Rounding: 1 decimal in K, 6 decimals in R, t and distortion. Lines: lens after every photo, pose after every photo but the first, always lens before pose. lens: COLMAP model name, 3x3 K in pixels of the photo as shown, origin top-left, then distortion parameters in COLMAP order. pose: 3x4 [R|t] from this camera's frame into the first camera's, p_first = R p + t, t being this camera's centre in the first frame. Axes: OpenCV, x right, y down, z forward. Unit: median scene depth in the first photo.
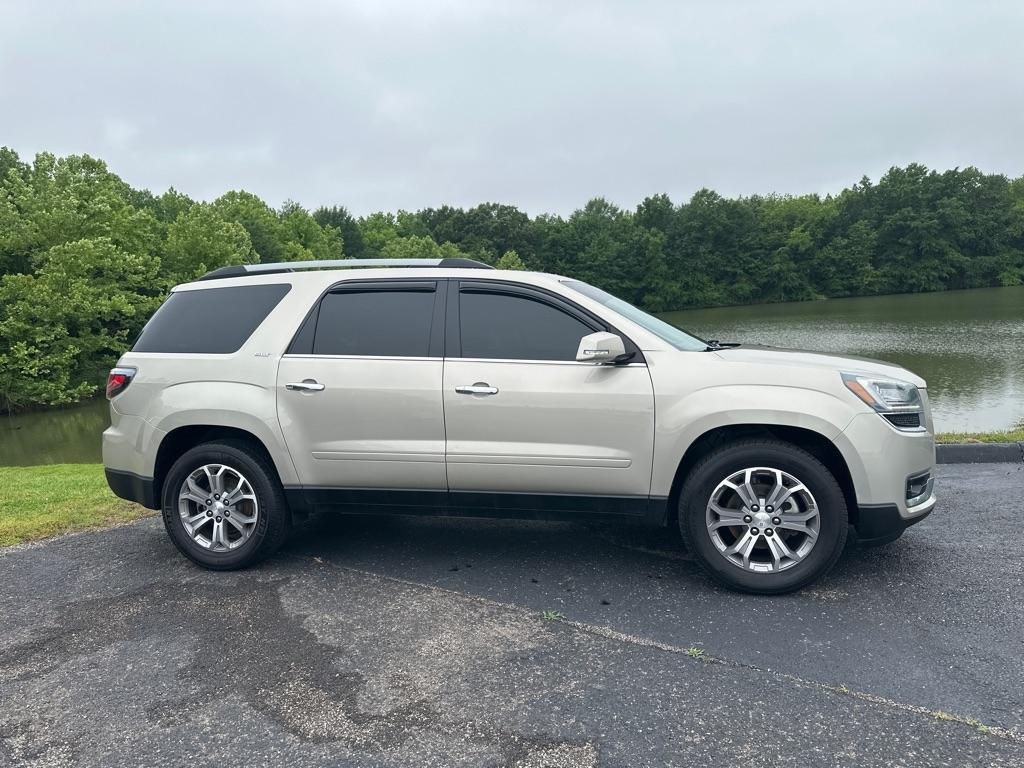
lens RADIAL K [[724.7, 0, 513.2], [0, 724.7, 404.6], [0, 0, 1]] dist [0.050269, -0.059179]
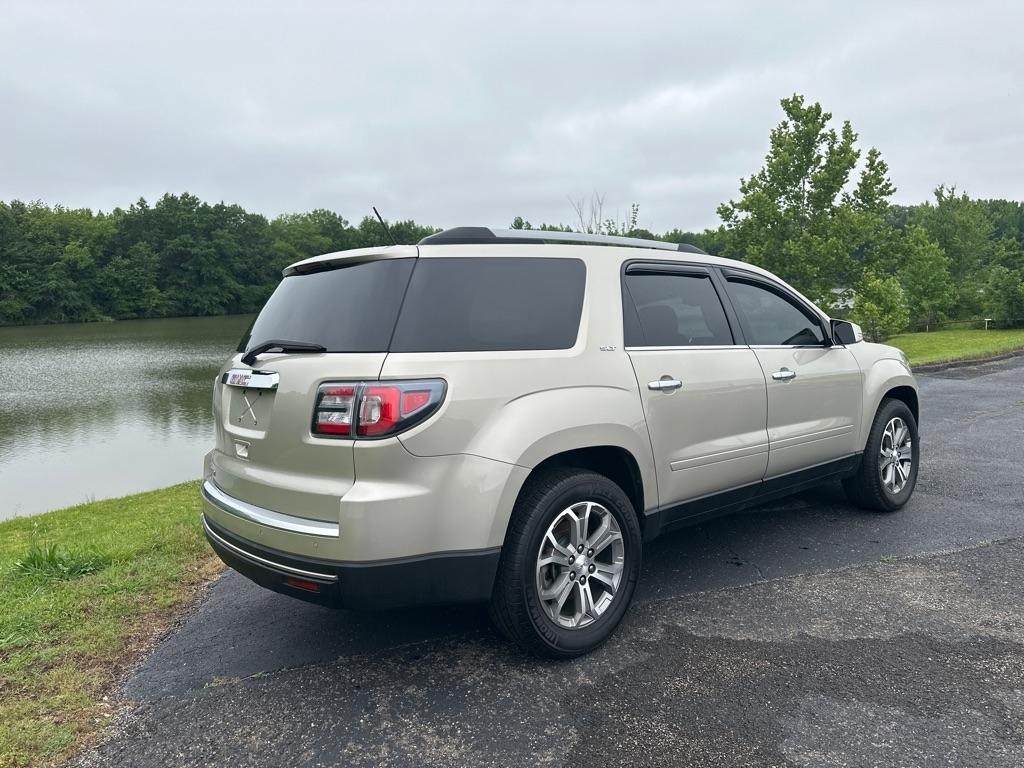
lens RADIAL K [[724.7, 0, 514.3], [0, 724.7, 391.2], [0, 0, 1]] dist [0.050269, -0.059179]
pose [[0.585770, -0.061245, 0.808160, -1.004484], [0.101263, 0.994858, 0.001997, -0.035121], [-0.804126, 0.080667, 0.588960, 0.622021]]
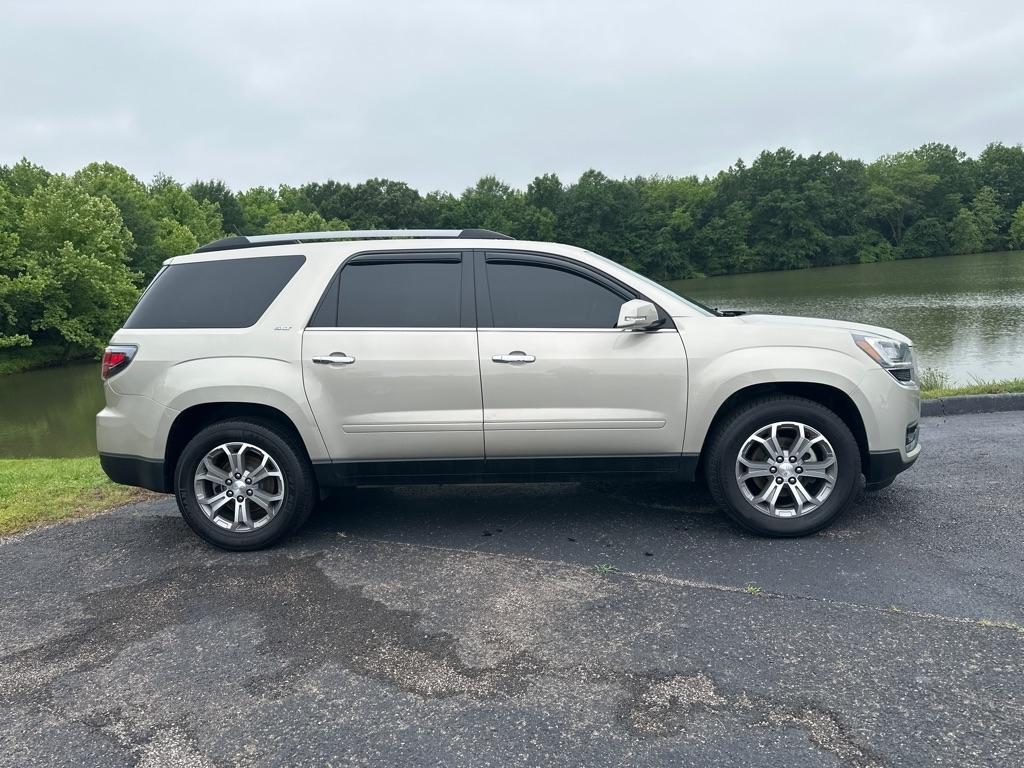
lens RADIAL K [[724.7, 0, 519.1], [0, 724.7, 403.8], [0, 0, 1]] dist [0.050269, -0.059179]
pose [[0.987522, -0.032790, 0.154031, -0.181739], [0.028603, 0.999161, 0.029320, 0.012743], [-0.154863, -0.024548, 0.987631, -0.013885]]
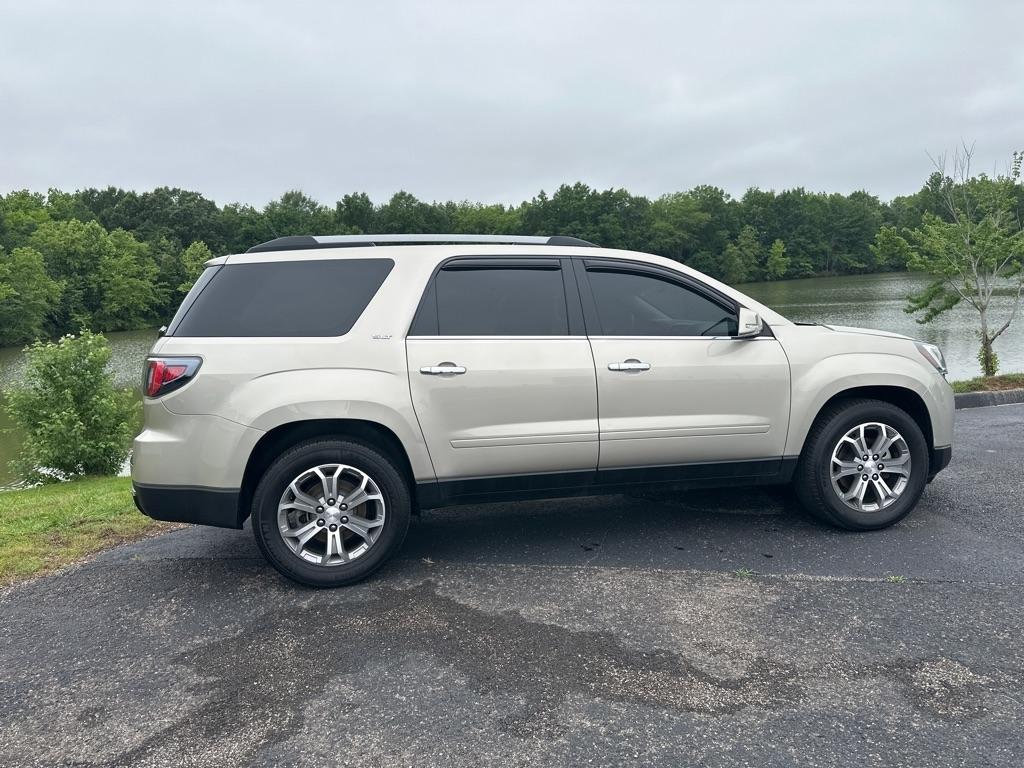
lens RADIAL K [[717.5, 0, 519.0], [0, 717.5, 400.8], [0, 0, 1]] dist [0.082027, -0.105080]
pose [[0.911170, -0.047644, 0.409266, -0.544612], [0.048716, 0.998782, 0.007813, 0.010745], [-0.409139, 0.012819, 0.912382, 0.126267]]
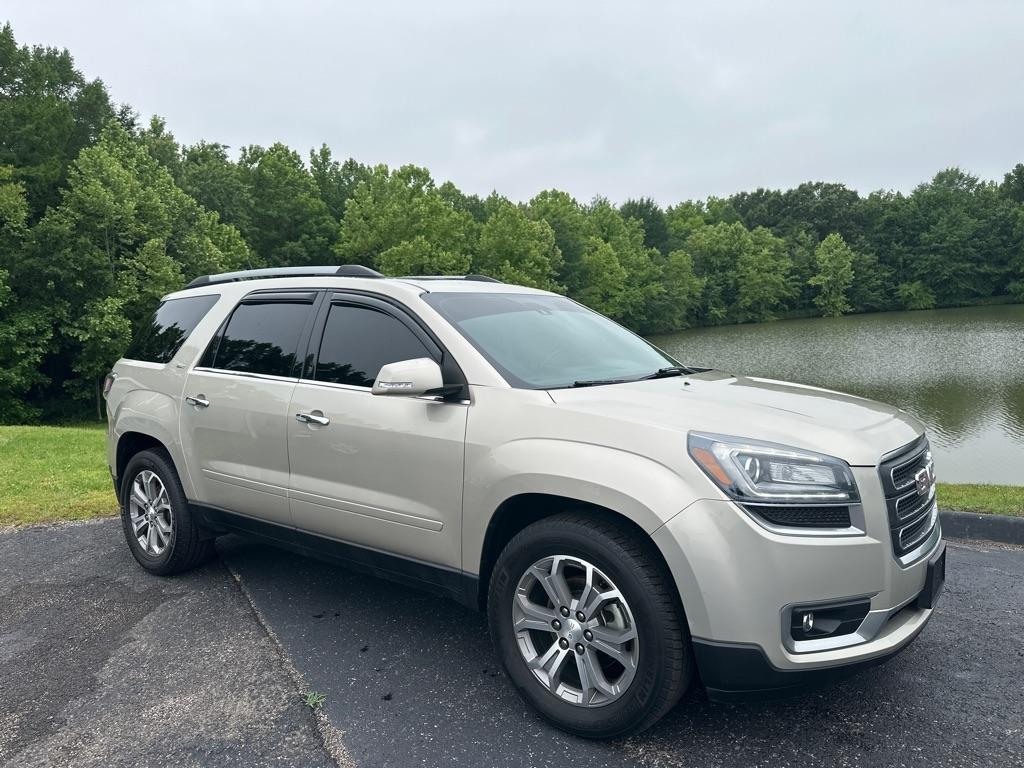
lens RADIAL K [[724.7, 0, 510.7], [0, 724.7, 404.3], [0, 0, 1]] dist [0.050269, -0.059179]
pose [[0.910517, 0.059553, -0.409161, 0.467270], [-0.054150, 0.998225, 0.024790, -0.063979], [0.409911, -0.000415, 0.912125, 0.267196]]
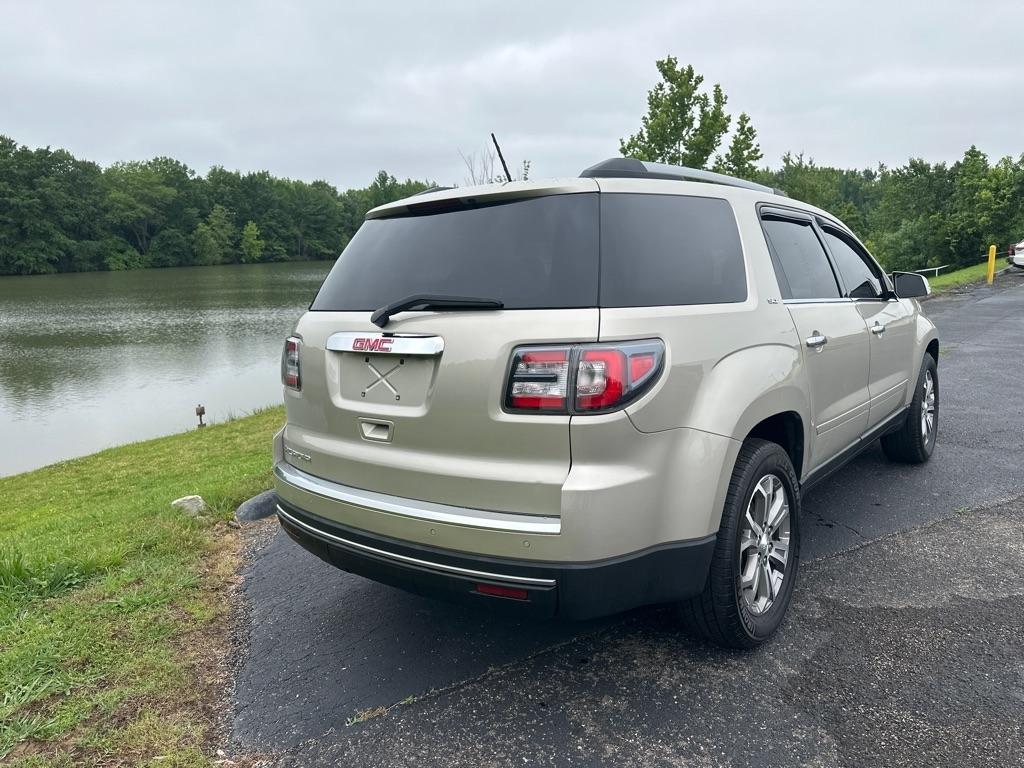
lens RADIAL K [[724.7, 0, 516.7], [0, 724.7, 383.2], [0, 0, 1]] dist [0.050269, -0.059179]
pose [[0.422420, -0.111734, 0.899487, -1.056402], [0.119288, 0.990594, 0.067031, -0.067149], [-0.898516, 0.078983, 0.431775, 0.911099]]
